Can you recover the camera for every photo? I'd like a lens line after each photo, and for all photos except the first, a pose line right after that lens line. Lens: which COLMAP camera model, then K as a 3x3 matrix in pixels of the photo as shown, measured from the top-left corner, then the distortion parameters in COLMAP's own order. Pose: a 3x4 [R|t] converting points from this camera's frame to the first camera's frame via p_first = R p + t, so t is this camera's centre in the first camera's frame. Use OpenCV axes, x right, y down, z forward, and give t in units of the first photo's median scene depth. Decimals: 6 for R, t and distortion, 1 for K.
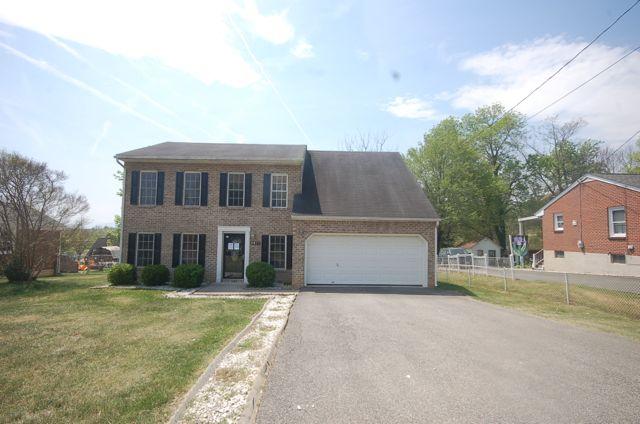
lens RADIAL K [[320.4, 0, 323.8], [0, 320.4, 217.5], [0, 0, 1]] dist [0.003646, 0.000306]
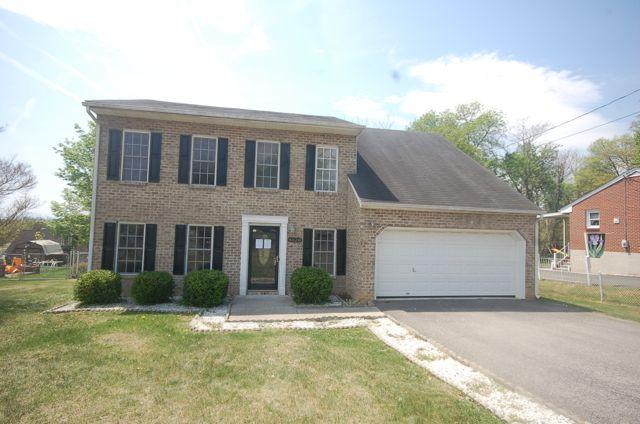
lens RADIAL K [[320.4, 0, 323.8], [0, 320.4, 217.5], [0, 0, 1]] dist [0.003646, 0.000306]
pose [[0.988522, 0.019525, 0.149811, -0.257207], [-0.021788, 0.999672, 0.013484, 0.018525], [-0.149499, -0.016593, 0.988623, 0.276164]]
